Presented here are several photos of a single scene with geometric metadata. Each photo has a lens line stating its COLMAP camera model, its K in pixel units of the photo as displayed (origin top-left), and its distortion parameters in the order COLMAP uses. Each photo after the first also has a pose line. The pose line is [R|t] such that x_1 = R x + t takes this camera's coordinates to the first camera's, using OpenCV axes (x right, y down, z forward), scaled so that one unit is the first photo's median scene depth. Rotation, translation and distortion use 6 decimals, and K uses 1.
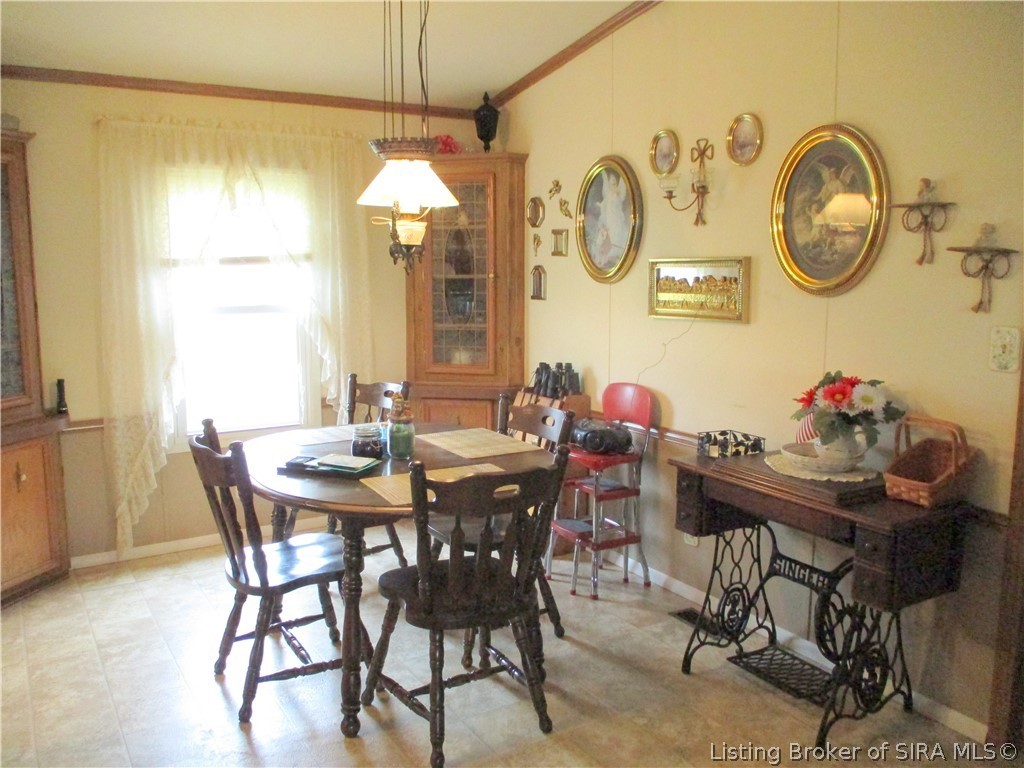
lens RADIAL K [[837.4, 0, 512.0], [0, 837.4, 381.8], [0, 0, 1]] dist [-0.081282, 0.038618]
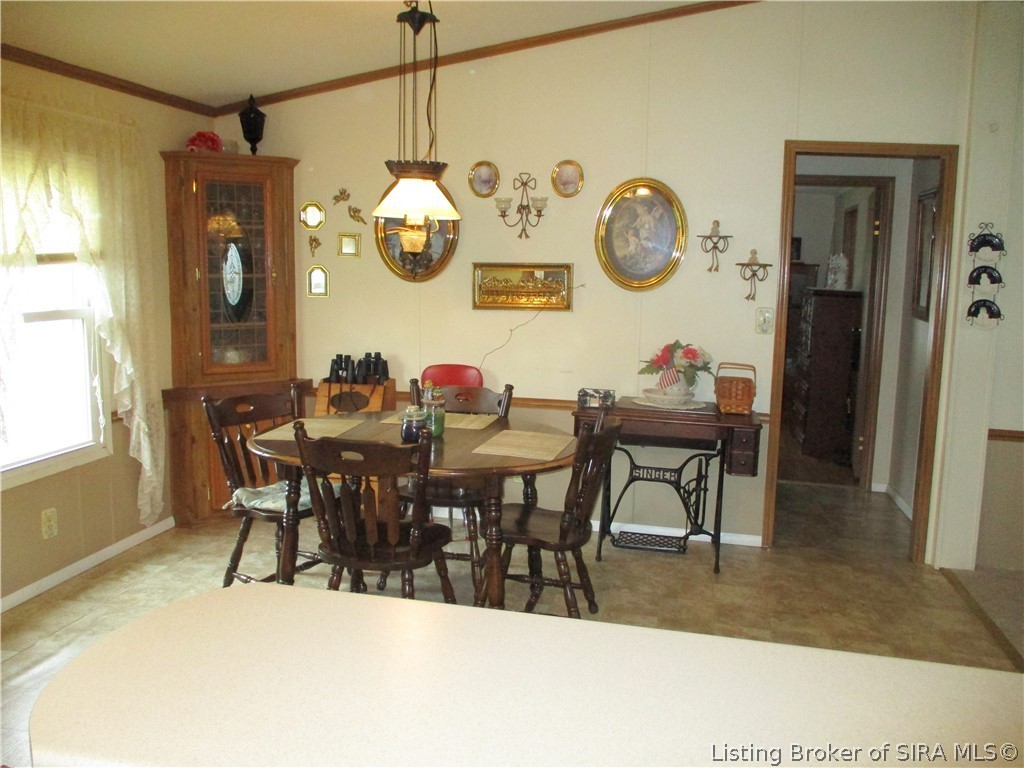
lens RADIAL K [[837.4, 0, 511.1], [0, 837.4, 388.5], [0, 0, 1]] dist [-0.081282, 0.038618]
pose [[0.691000, -0.097375, 0.716266, -0.813745], [0.080649, 0.995084, 0.057475, -0.031721], [-0.718342, 0.018051, 0.695456, 0.106240]]
